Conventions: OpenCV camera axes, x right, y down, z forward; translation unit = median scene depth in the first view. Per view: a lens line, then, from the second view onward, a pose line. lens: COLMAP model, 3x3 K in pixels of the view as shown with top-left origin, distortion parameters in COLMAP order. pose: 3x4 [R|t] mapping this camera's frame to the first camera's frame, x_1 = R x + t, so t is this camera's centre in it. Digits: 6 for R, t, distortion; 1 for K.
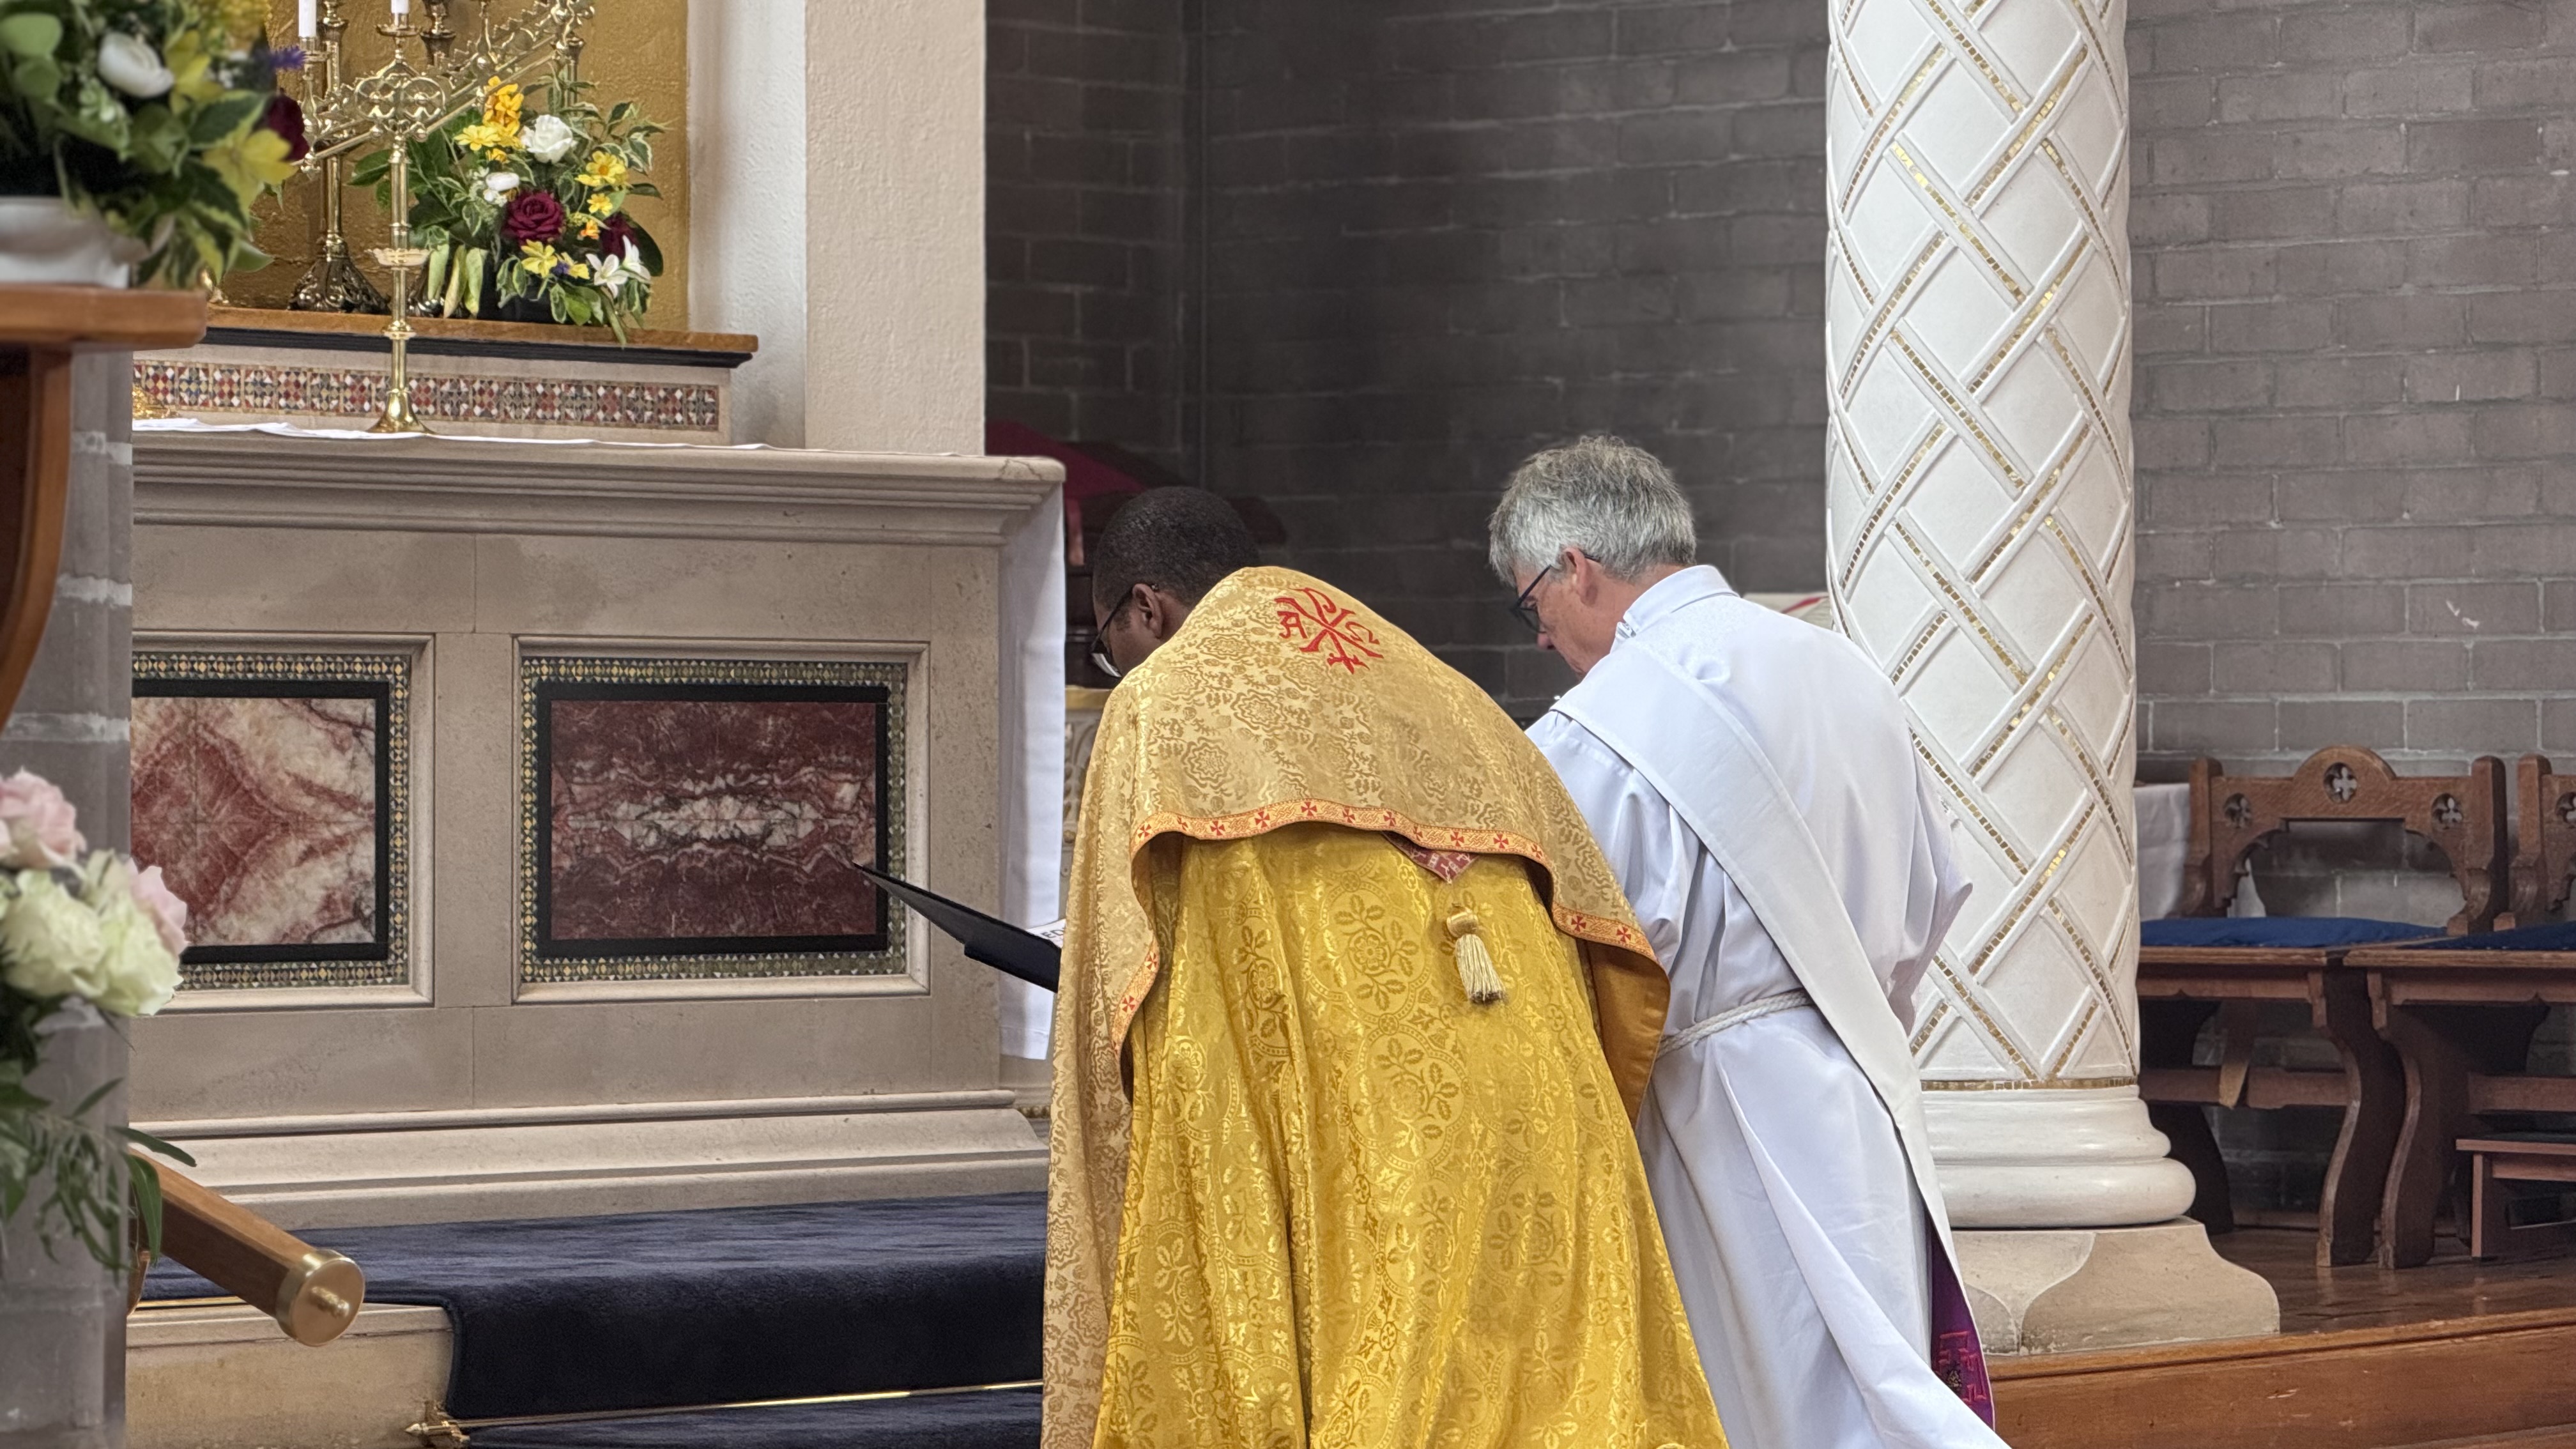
lens RADIAL K [[9164.7, 0, 1281.5], [0, 9164.7, 715.9], [0, 0, 1]] dist [0.245436, 0.000000]
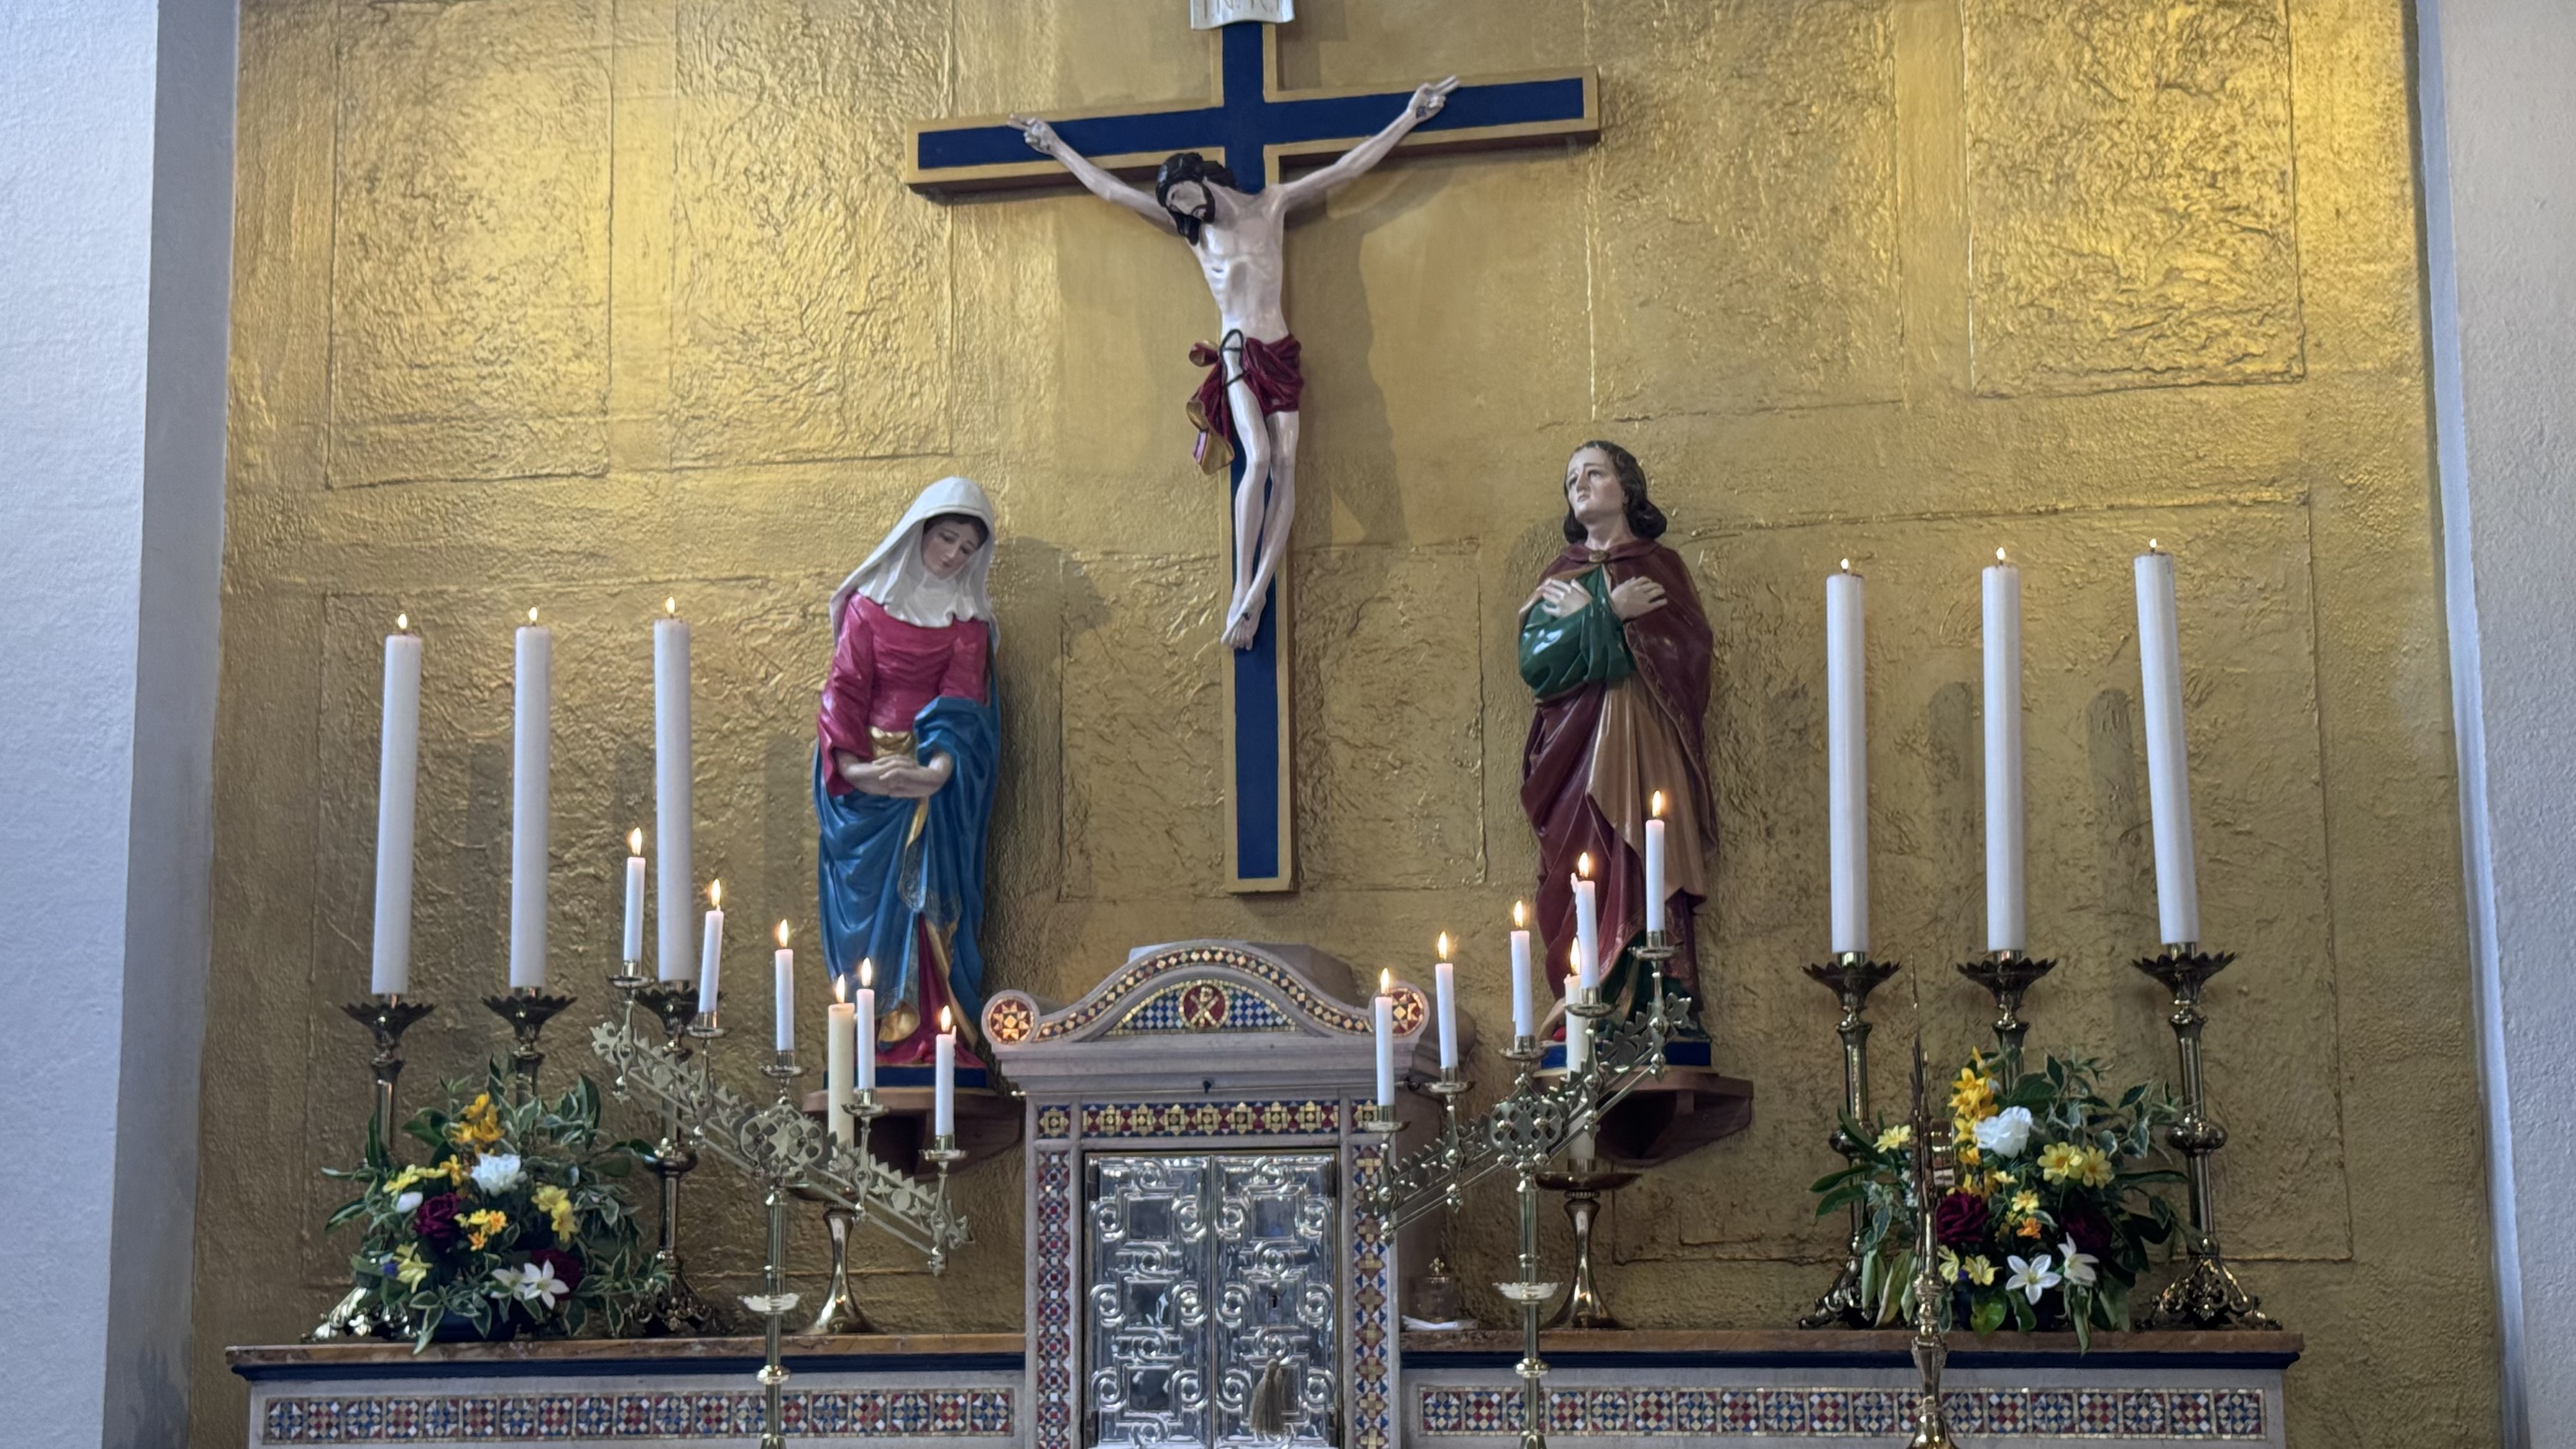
lens RADIAL K [[3590.4, 0, 1287.0], [0, 3590.4, 737.8], [0, 0, 1]] dist [0.133101, 0.000000]
pose [[0.538914, -0.132905, -0.831810, 0.205900], [0.015376, 0.988862, -0.148036, -0.050202], [0.842220, 0.066989, 0.534956, 0.752632]]
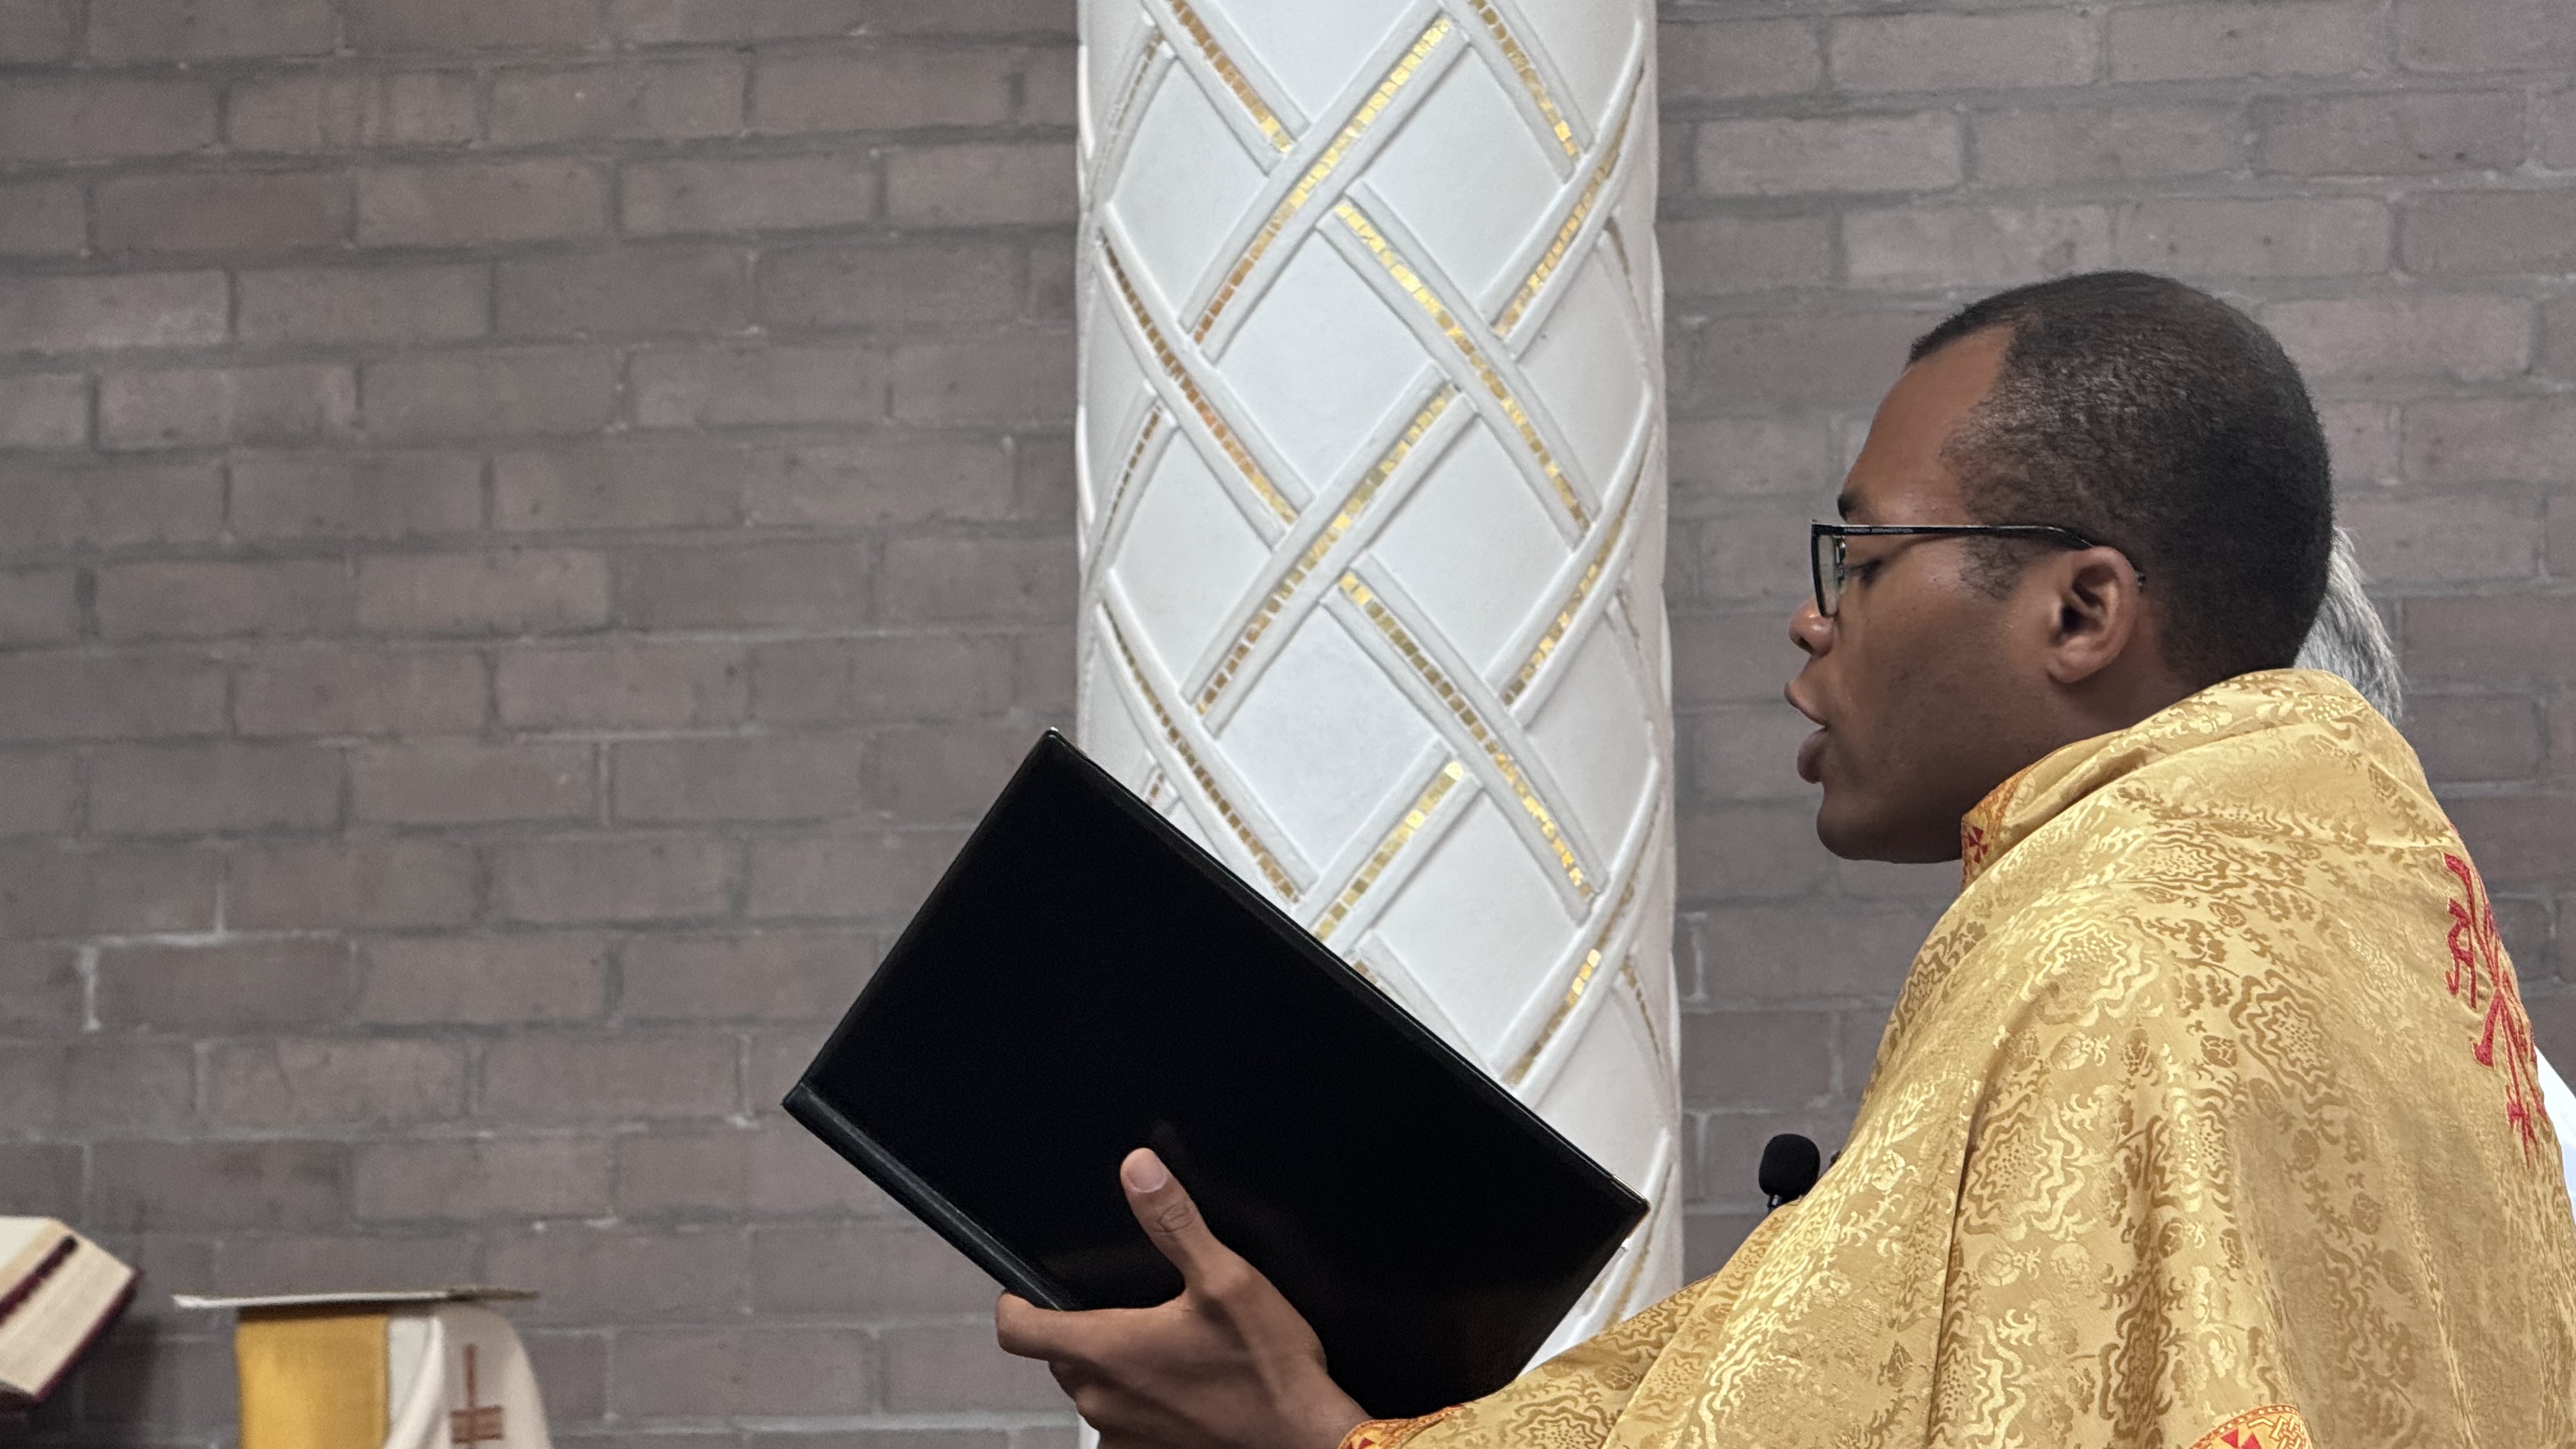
lens RADIAL K [[9164.7, 0, 1297.3], [0, 9164.7, 711.1], [0, 0, 1]] dist [0.245436, 0.000000]
pose [[0.843699, 0.060060, 0.533446, -0.192032], [-0.000284, 0.993771, -0.111438, 0.019816], [-0.536816, 0.093869, 0.838461, 0.564199]]
